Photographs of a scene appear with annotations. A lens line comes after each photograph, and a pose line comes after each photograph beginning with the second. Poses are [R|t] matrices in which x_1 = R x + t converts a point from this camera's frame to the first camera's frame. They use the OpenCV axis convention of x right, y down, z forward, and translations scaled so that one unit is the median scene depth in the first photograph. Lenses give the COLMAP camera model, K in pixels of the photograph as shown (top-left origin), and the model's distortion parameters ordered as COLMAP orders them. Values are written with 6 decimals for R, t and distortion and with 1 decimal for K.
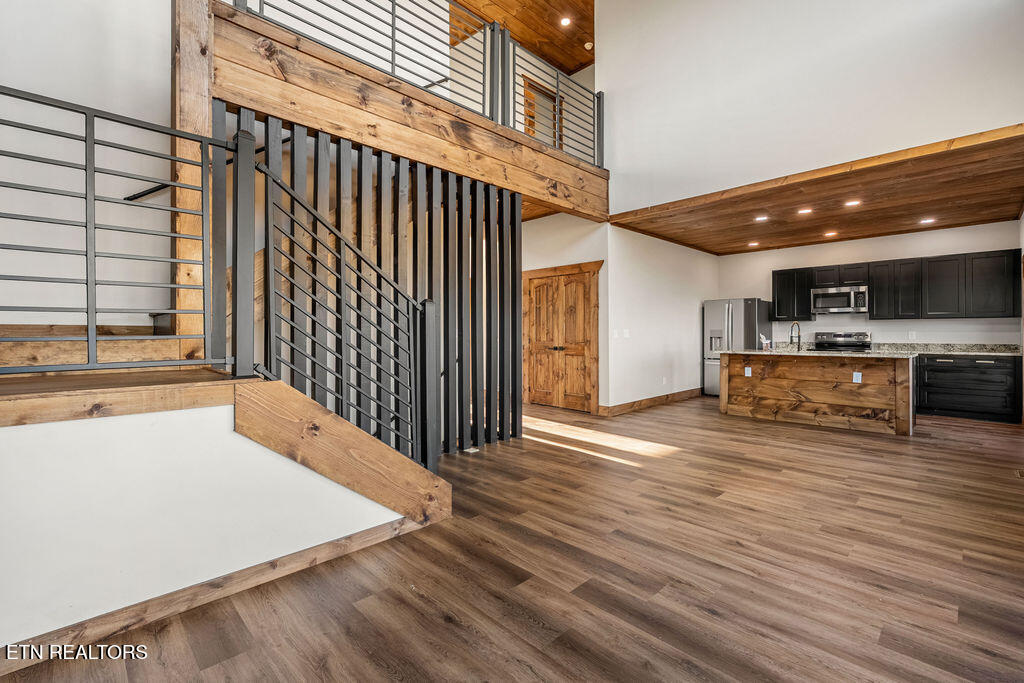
lens RADIAL K [[453.2, 0, 514.4], [0, 453.2, 337.3], [0, 0, 1]] dist [0.004863, -0.001474]
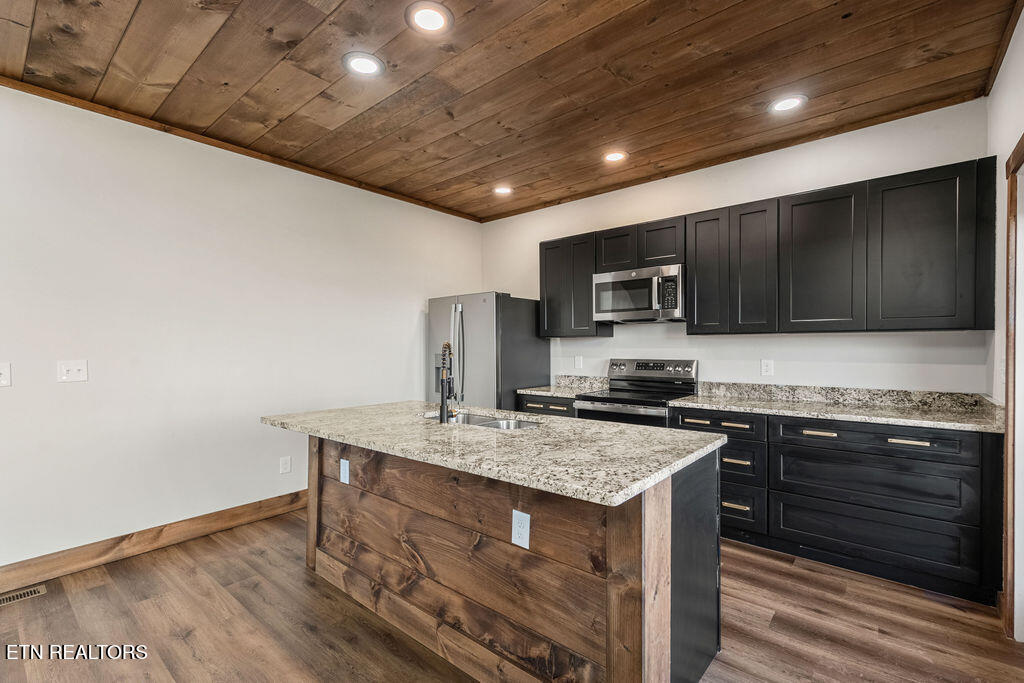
lens RADIAL K [[453.2, 0, 511.2], [0, 453.2, 348.0], [0, 0, 1]] dist [0.004863, -0.001474]
pose [[0.996957, -0.005013, 0.077793, 0.560752], [0.005000, 0.999987, 0.000362, -0.026098], [-0.077794, 0.000028, 0.996969, 0.537894]]
